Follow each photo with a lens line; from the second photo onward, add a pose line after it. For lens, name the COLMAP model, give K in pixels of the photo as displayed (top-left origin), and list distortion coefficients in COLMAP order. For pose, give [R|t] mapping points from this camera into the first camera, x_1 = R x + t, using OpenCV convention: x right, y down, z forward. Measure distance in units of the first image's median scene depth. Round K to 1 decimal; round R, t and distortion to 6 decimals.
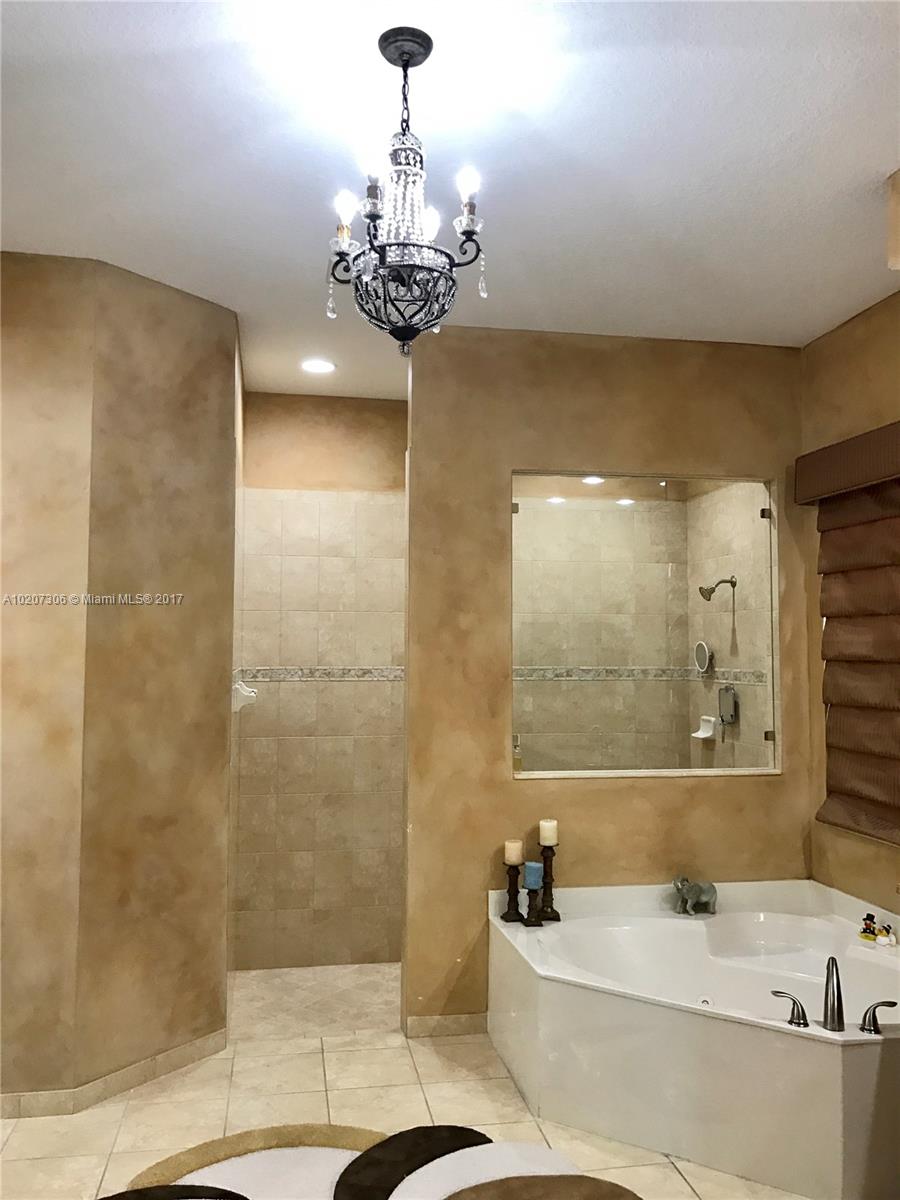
lens RADIAL K [[1001.5, 0, 451.3], [0, 1001.5, 604.4], [0, 0, 1]] dist [0.045838, -0.014941]
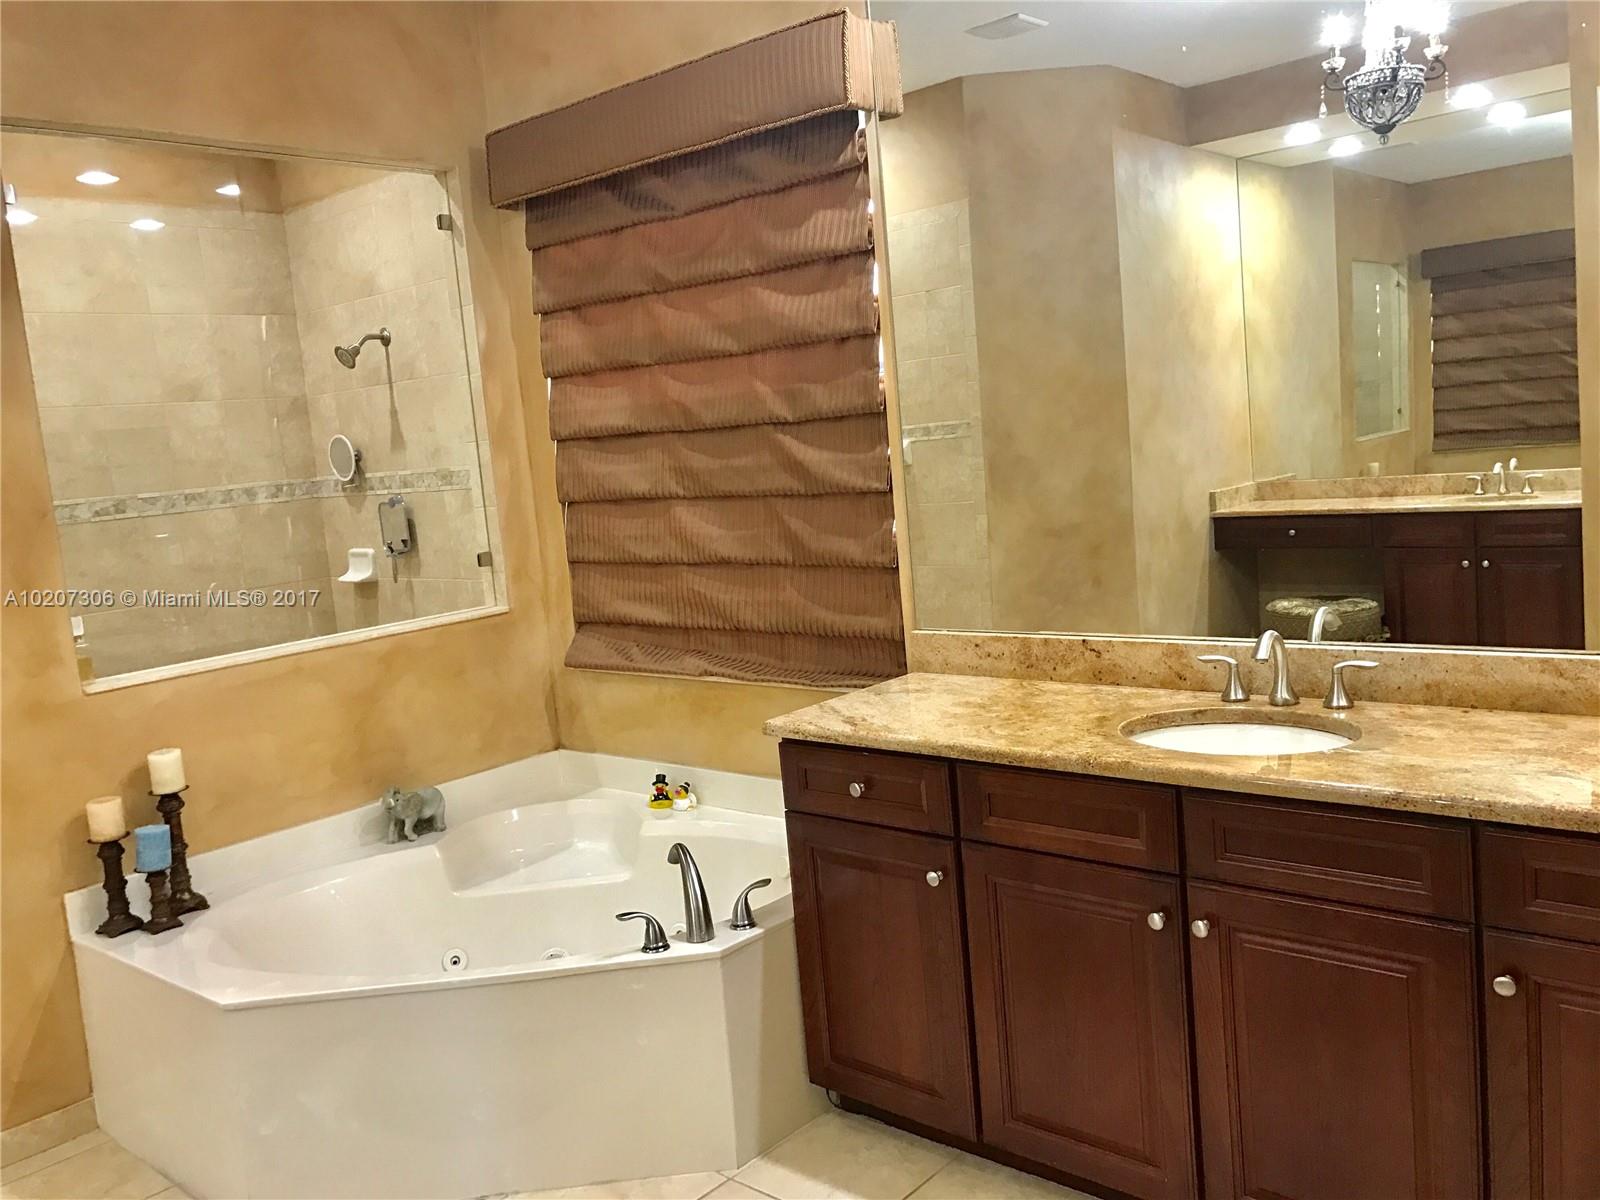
lens RADIAL K [[1335.3, 0, 793.5], [0, 1335.3, 591.7], [0, 0, 1]] dist [0.045838, -0.014941]
pose [[0.790440, -0.147489, 0.594518, -0.065650], [0.063771, 0.985119, 0.159602, 0.021775], [-0.609210, -0.088243, 0.788084, 0.165552]]
